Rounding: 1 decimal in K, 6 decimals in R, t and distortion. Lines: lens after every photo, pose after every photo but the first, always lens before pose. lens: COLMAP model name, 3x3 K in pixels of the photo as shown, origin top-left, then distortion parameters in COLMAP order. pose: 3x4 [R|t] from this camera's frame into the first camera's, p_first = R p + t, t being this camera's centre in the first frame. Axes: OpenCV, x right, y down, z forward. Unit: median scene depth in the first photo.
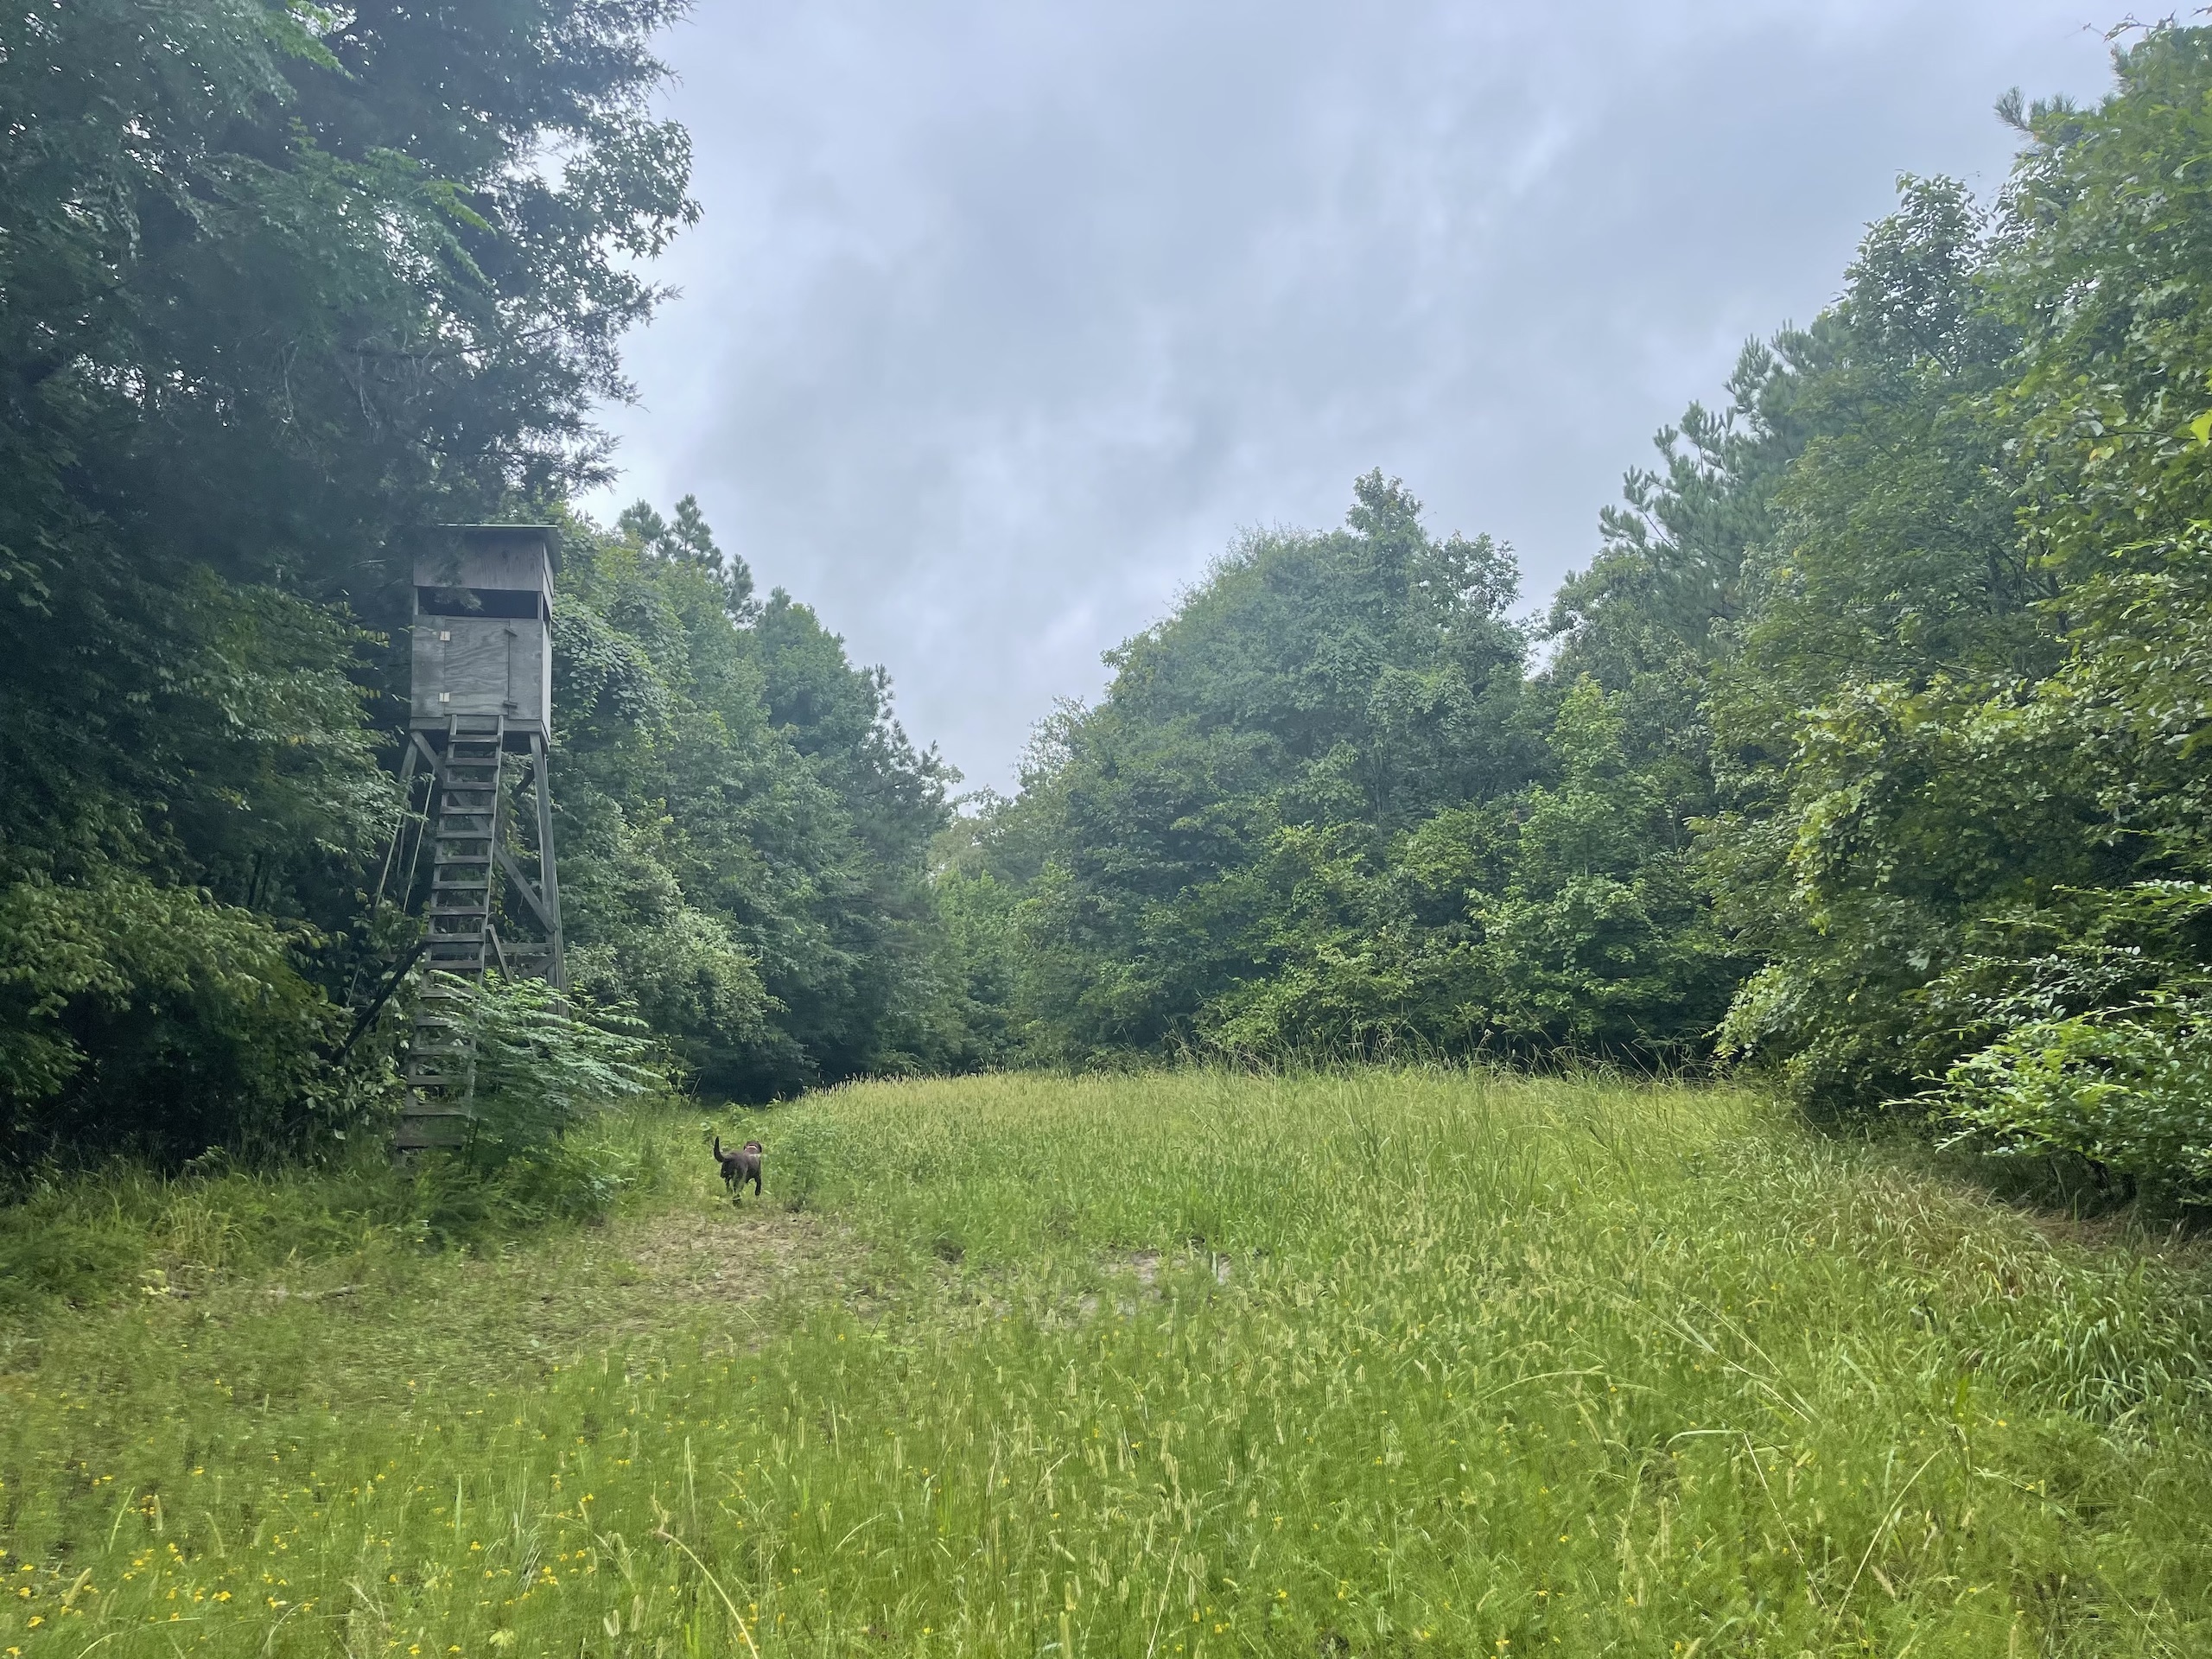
lens RADIAL K [[1660.7, 0, 1092.4], [0, 1660.7, 825.5], [0, 0, 1]] dist [0.059669, -0.001413]
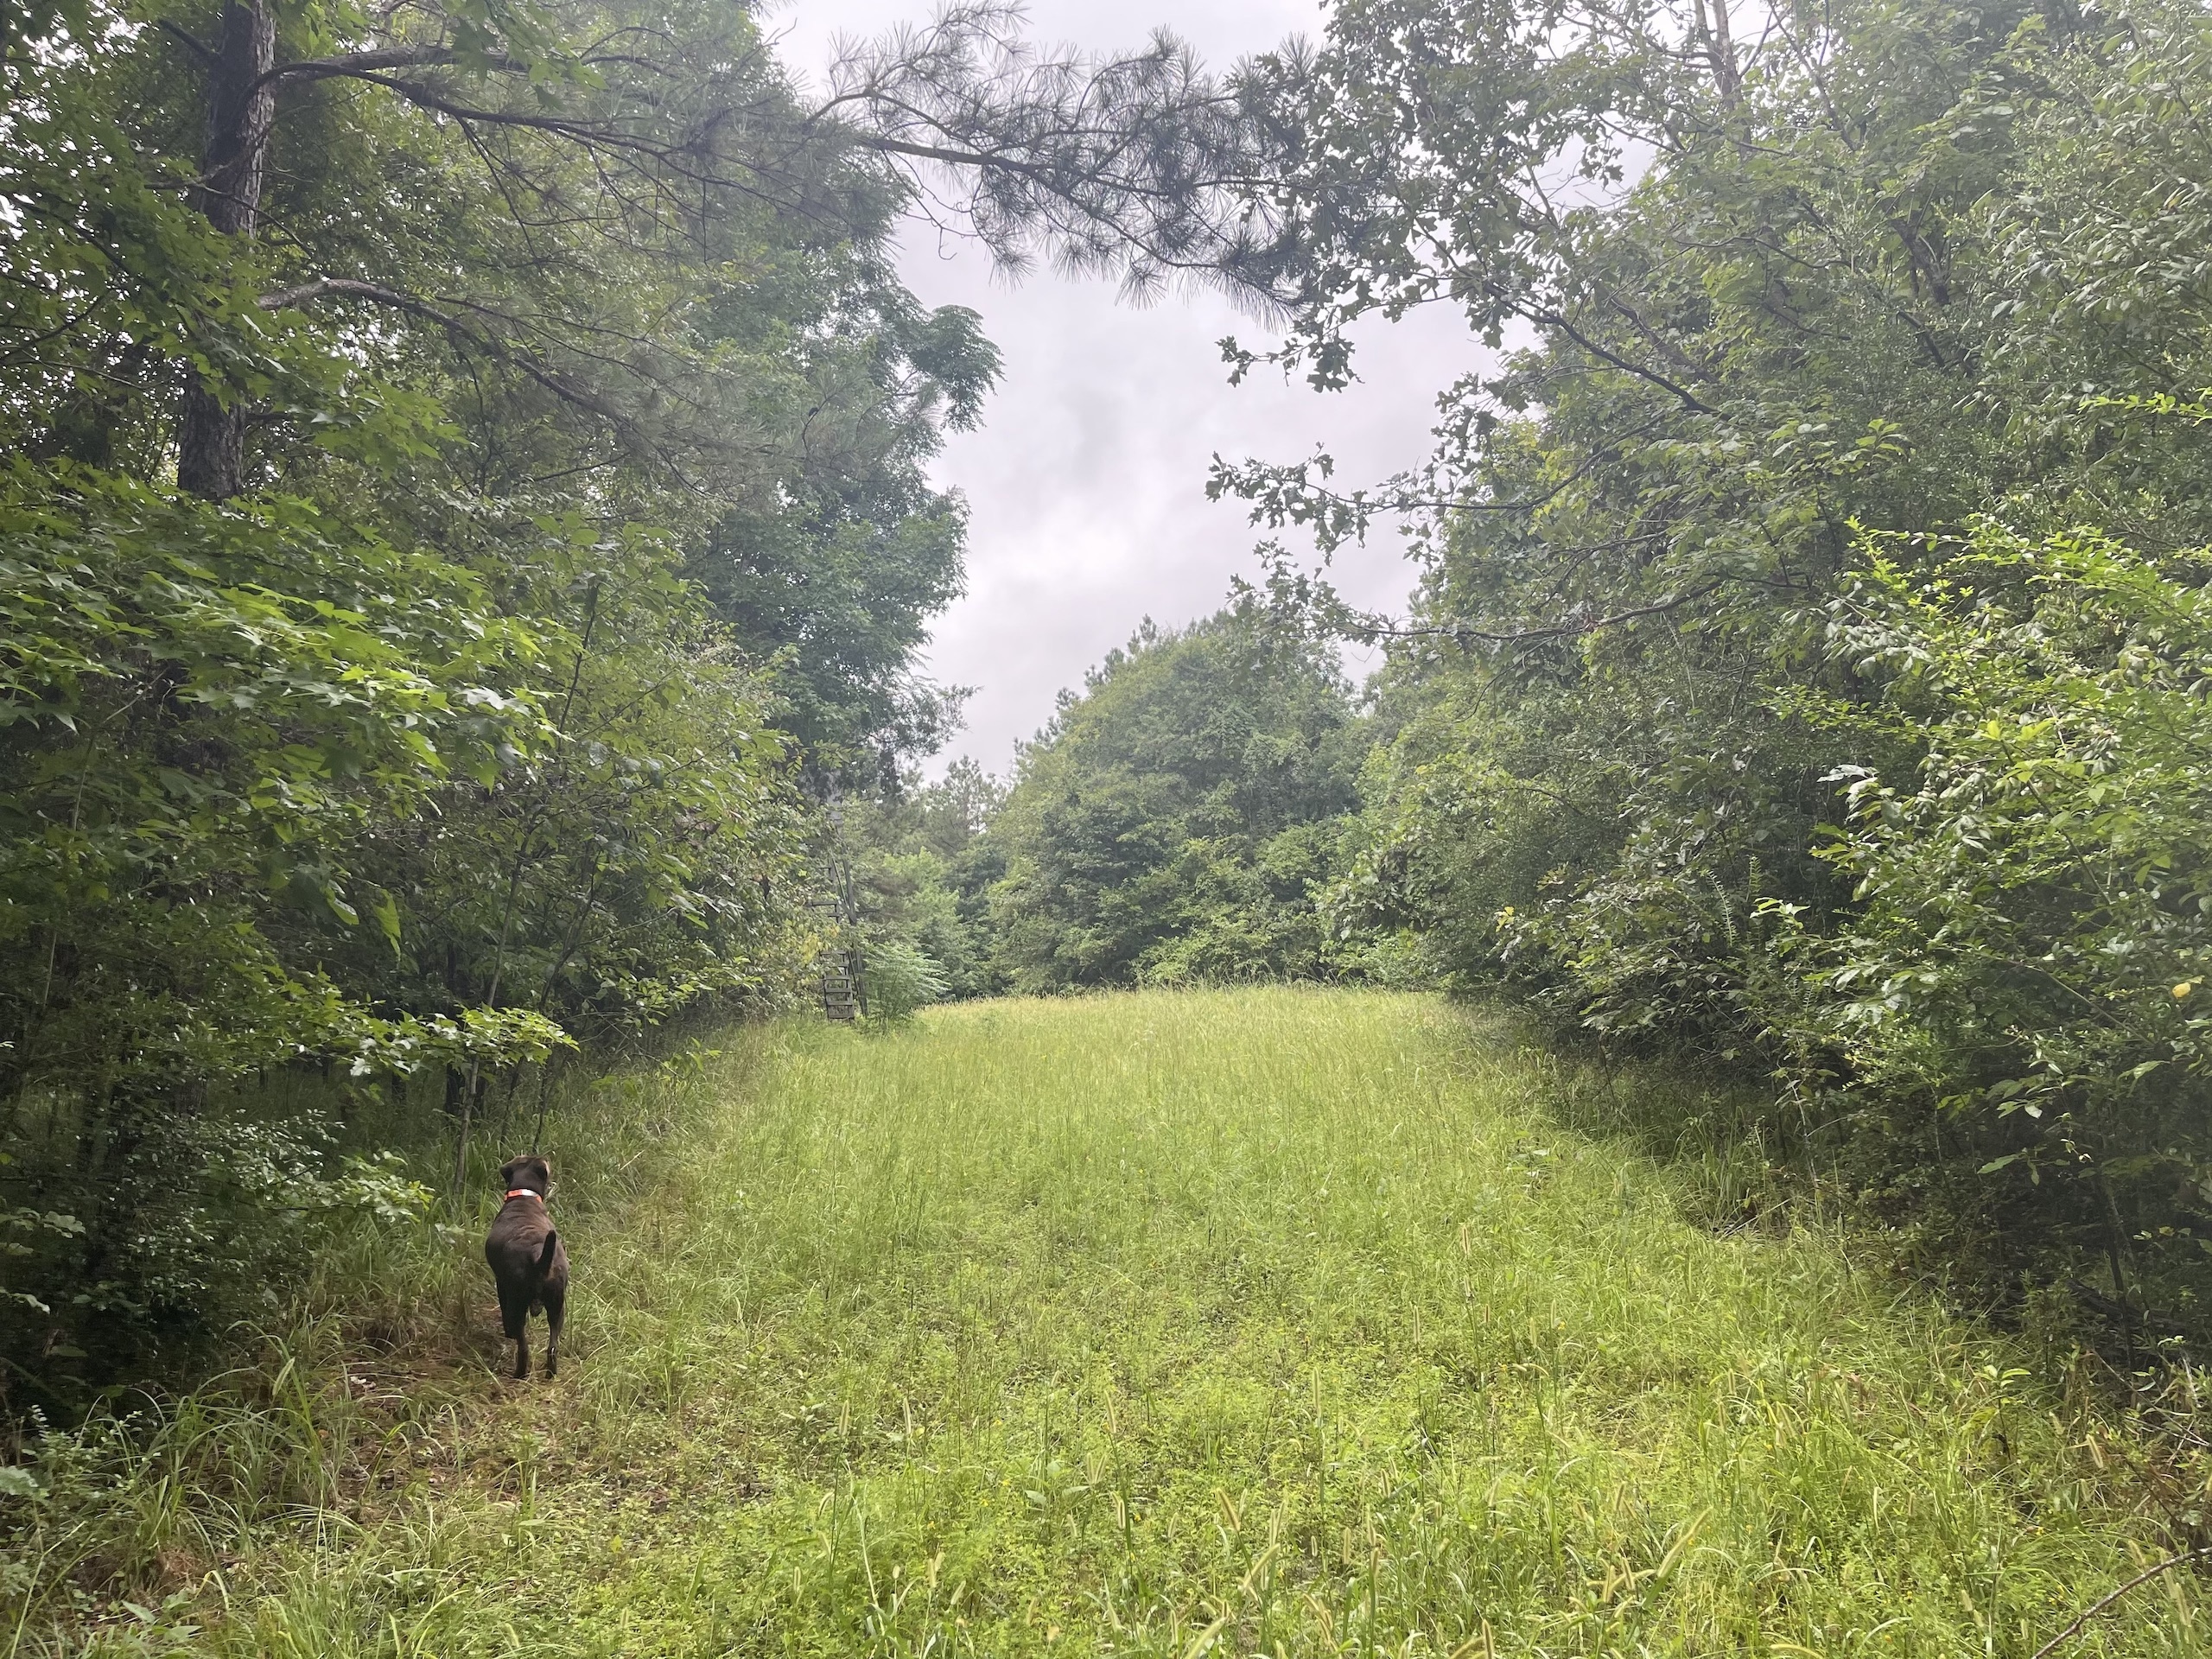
lens RADIAL K [[1660.7, 0, 1114.7], [0, 1660.7, 827.9], [0, 0, 1]] dist [0.059669, -0.001413]
pose [[0.996650, -0.012801, 0.080782, -0.079870], [0.010579, 0.999555, 0.027882, -0.053804], [-0.081103, -0.026934, 0.996342, -0.539891]]
